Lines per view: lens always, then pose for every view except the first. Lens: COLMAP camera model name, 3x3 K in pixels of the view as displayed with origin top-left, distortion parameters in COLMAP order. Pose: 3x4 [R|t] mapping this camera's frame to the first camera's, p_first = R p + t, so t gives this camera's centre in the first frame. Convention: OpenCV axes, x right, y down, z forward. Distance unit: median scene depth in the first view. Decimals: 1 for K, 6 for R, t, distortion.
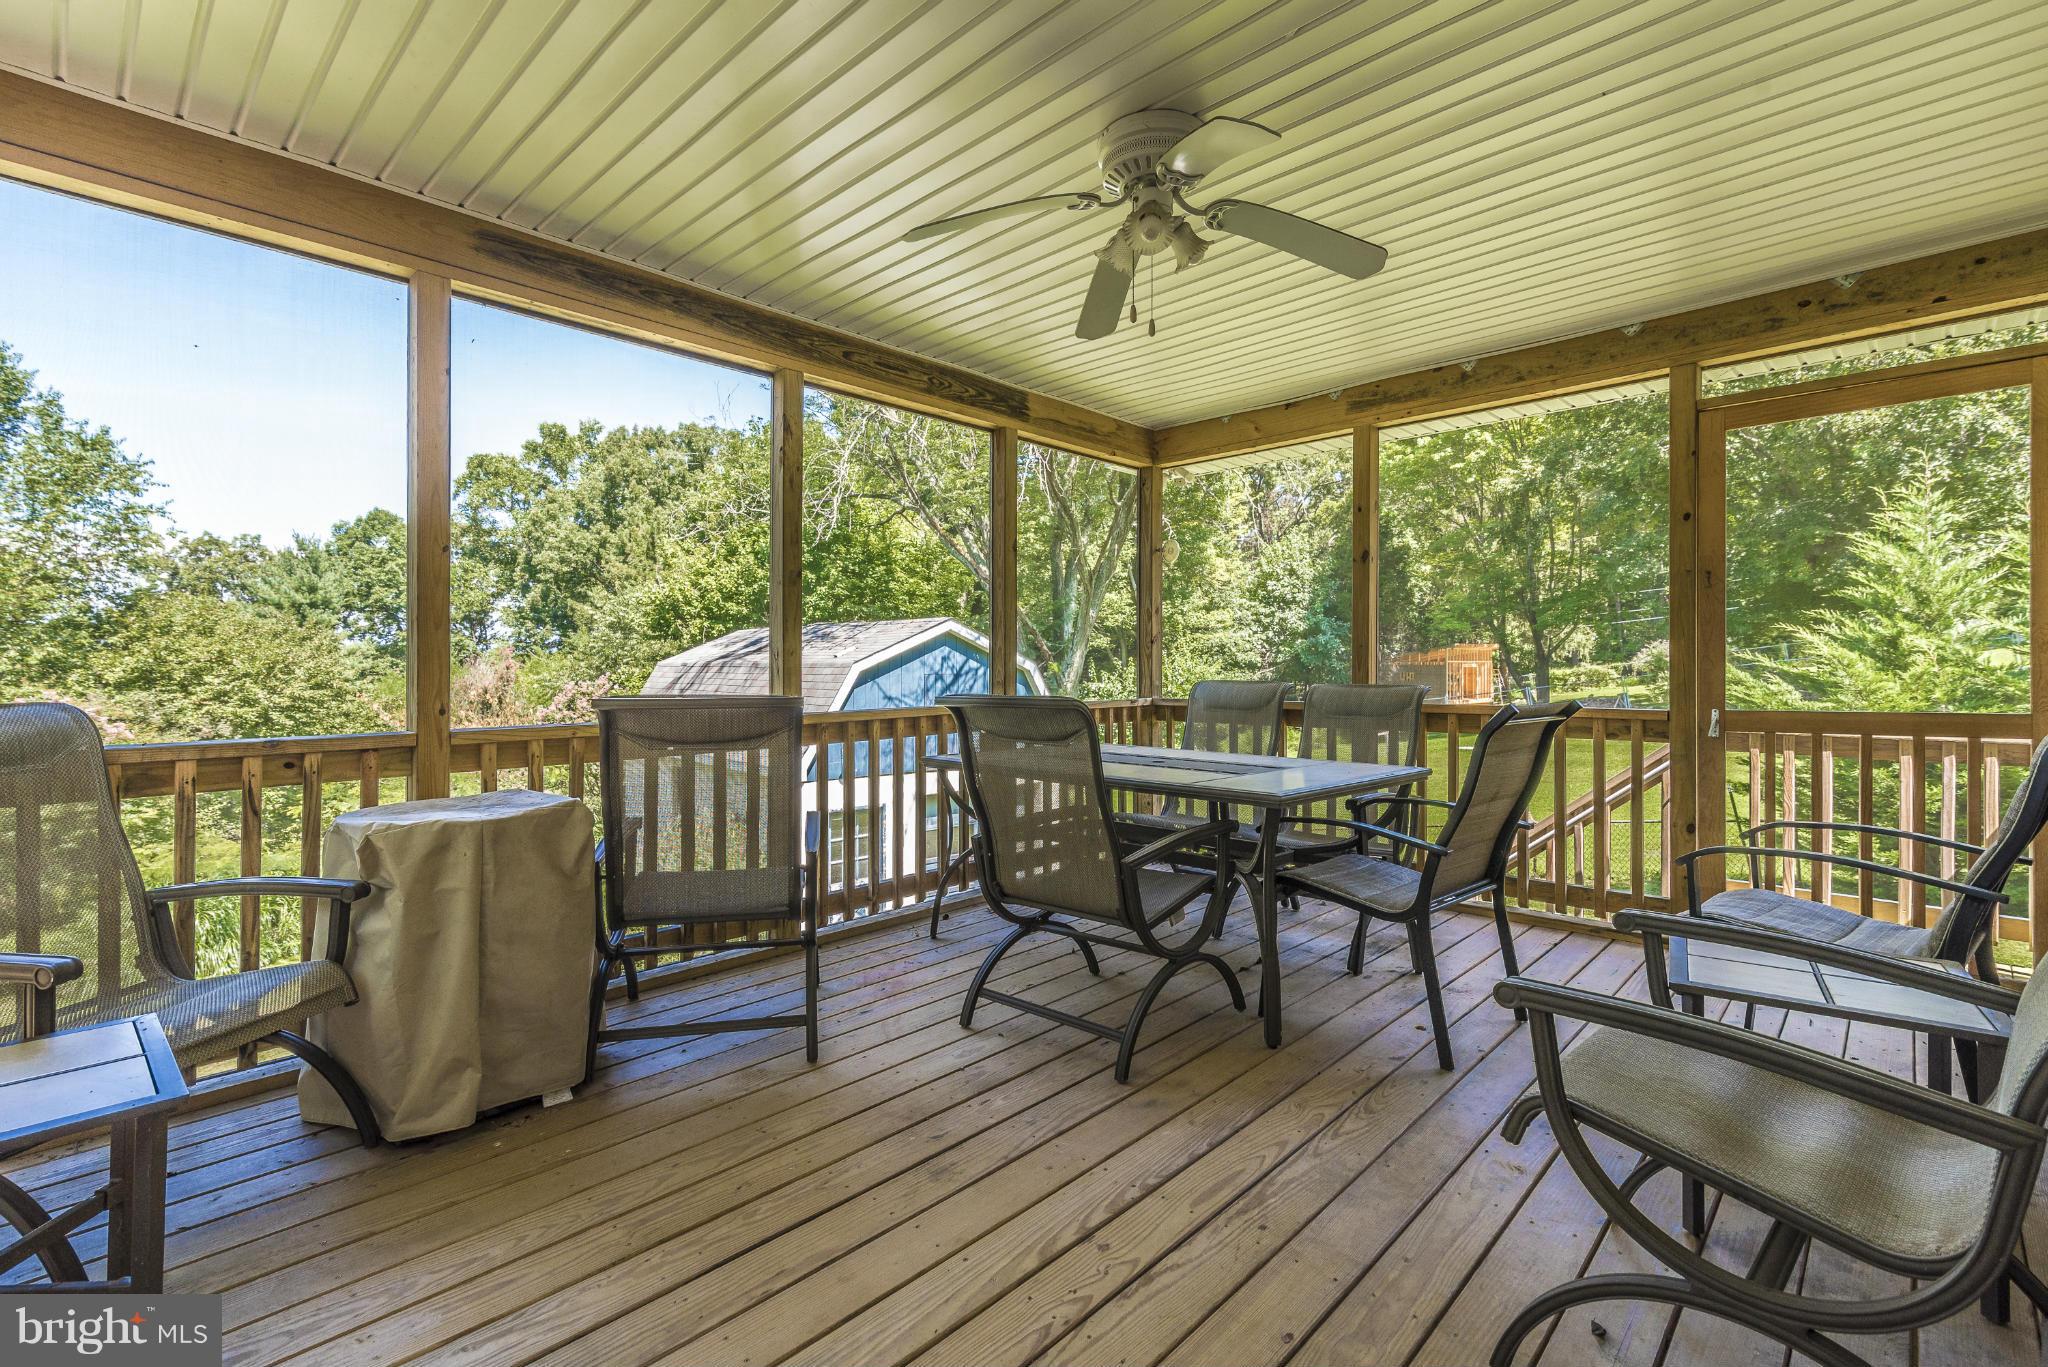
lens RADIAL K [[934.1, 0, 1021.3], [0, 934.1, 665.5], [0, 0, 1]] dist [0.008917, -0.000537]
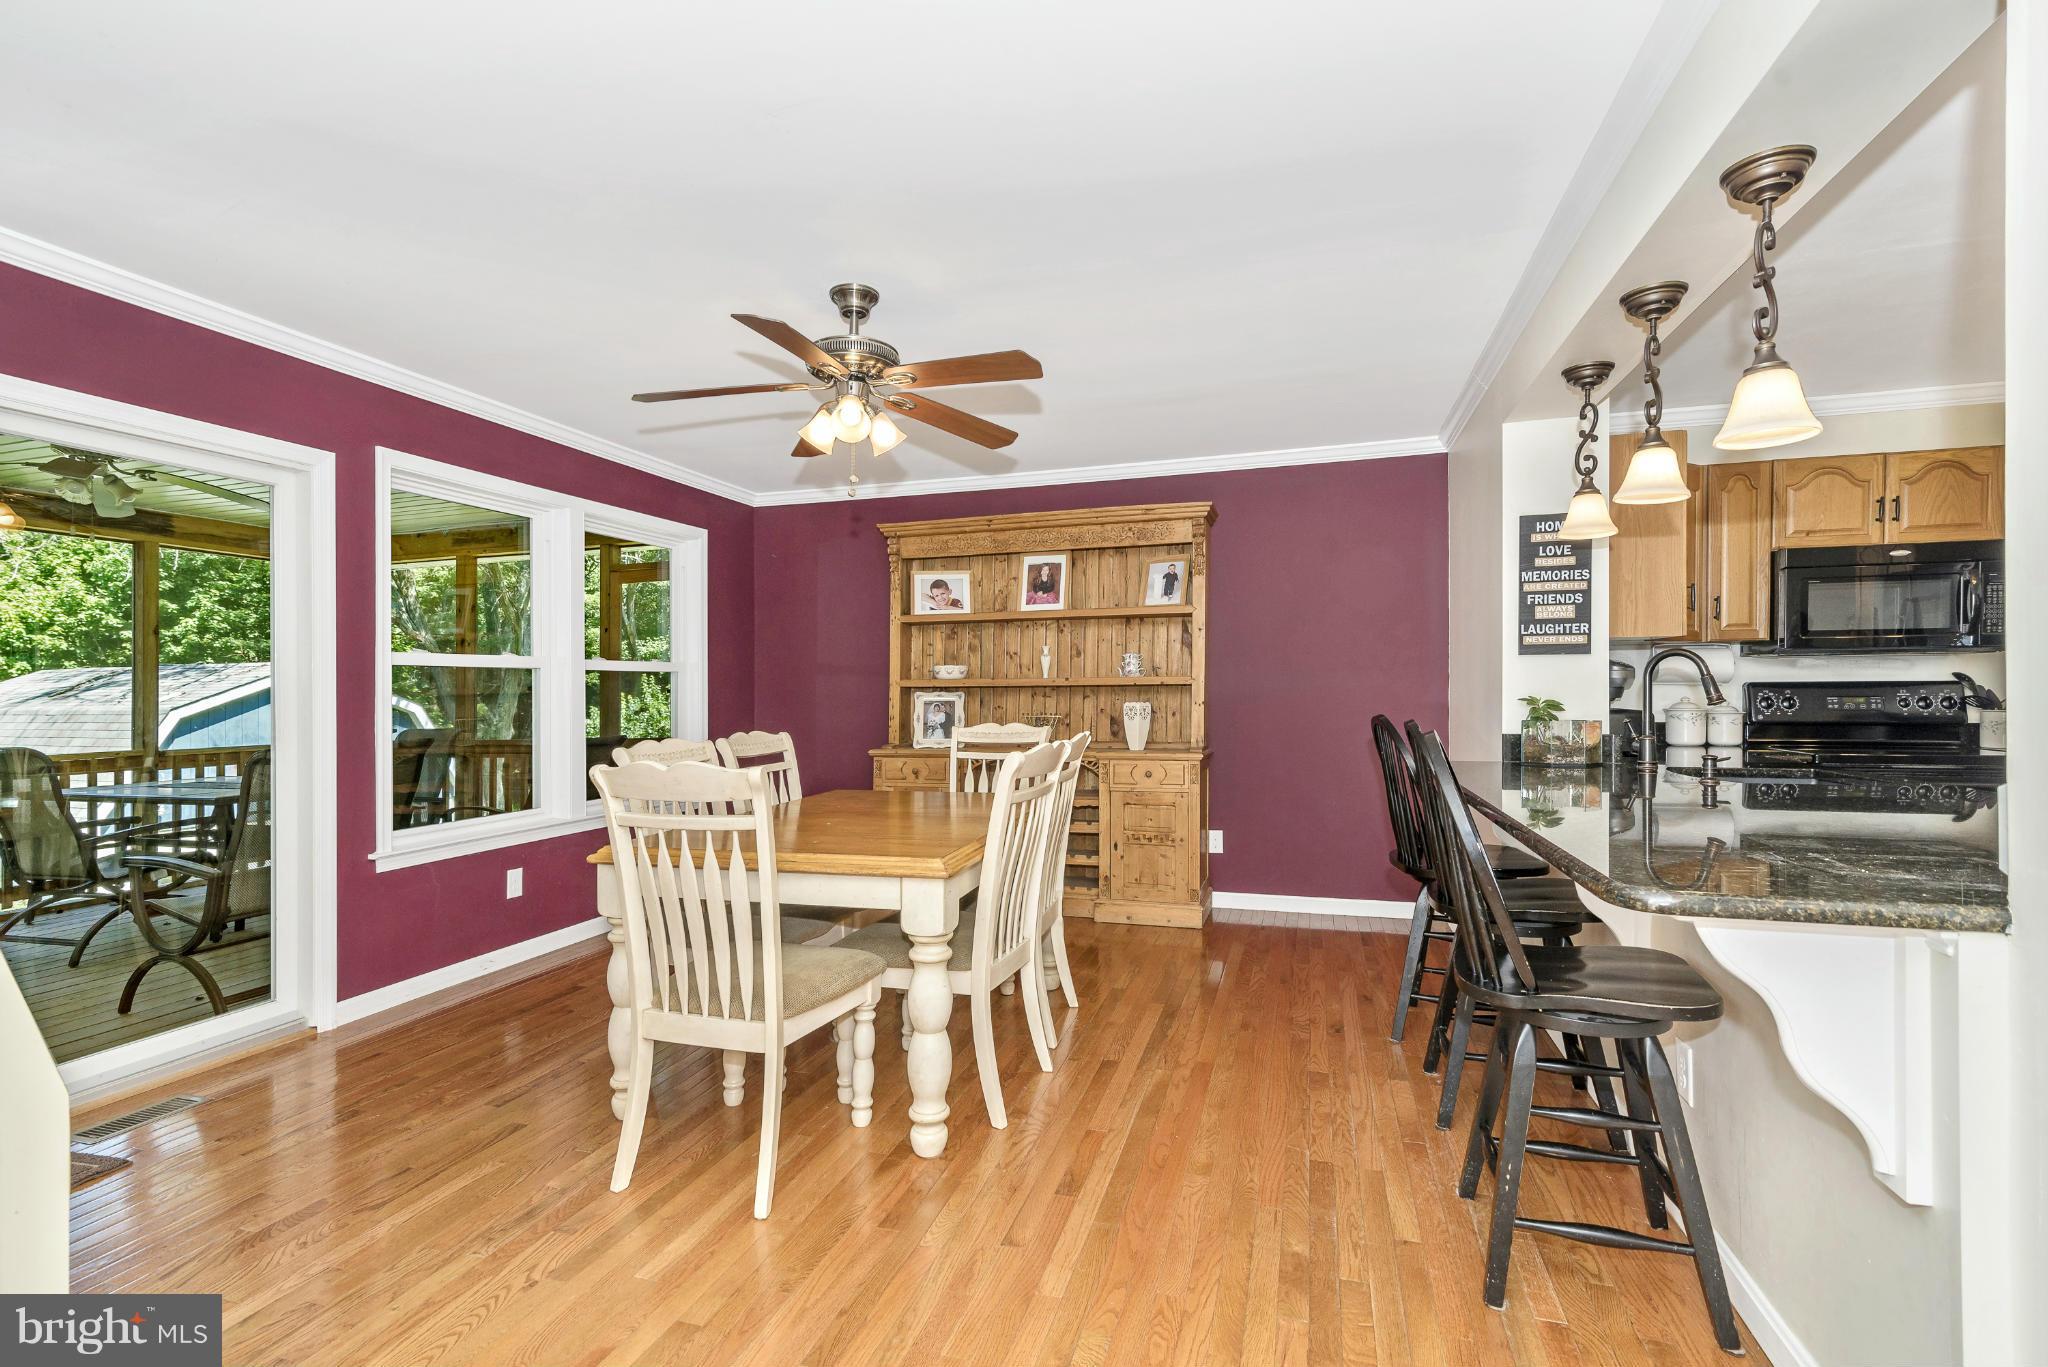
lens RADIAL K [[934.1, 0, 1026.9], [0, 934.1, 691.4], [0, 0, 1]] dist [0.008917, -0.000537]
pose [[0.892273, -0.009111, 0.451405, 0.073673], [0.012098, 0.999920, -0.003731, -0.003335], [-0.451335, 0.008790, 0.892312, -0.111474]]
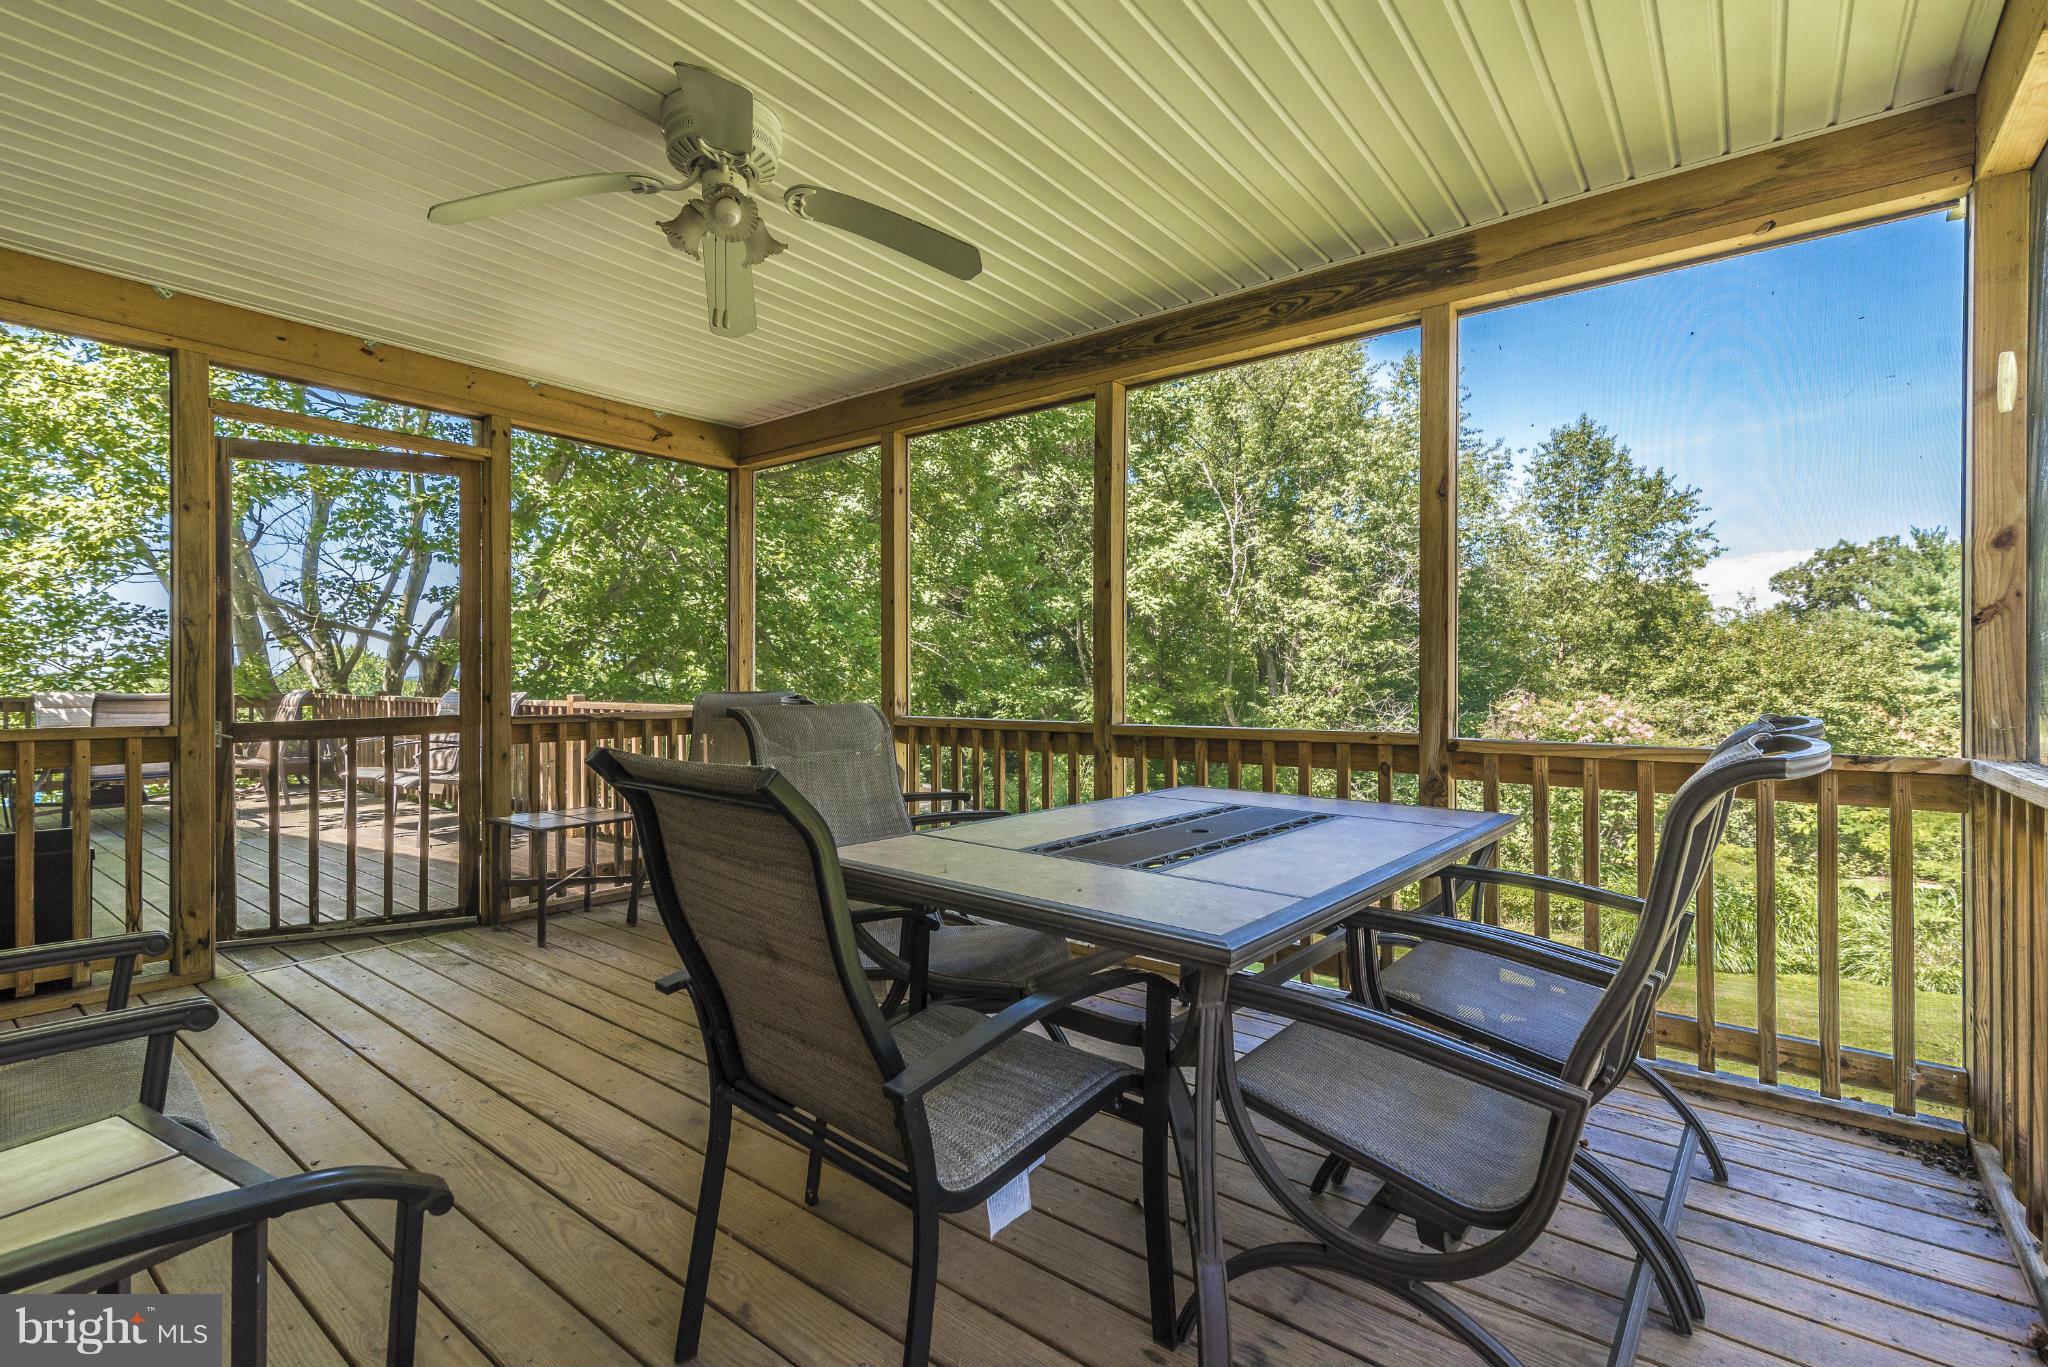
lens RADIAL K [[934.1, 0, 1015.5], [0, 934.1, 656.9], [0, 0, 1]] dist [0.008917, -0.000537]
pose [[0.100661, -0.019156, -0.994736, 0.090549], [-0.000469, 0.999814, -0.019302, 0.000344], [0.994921, 0.002410, 0.100634, 0.096695]]
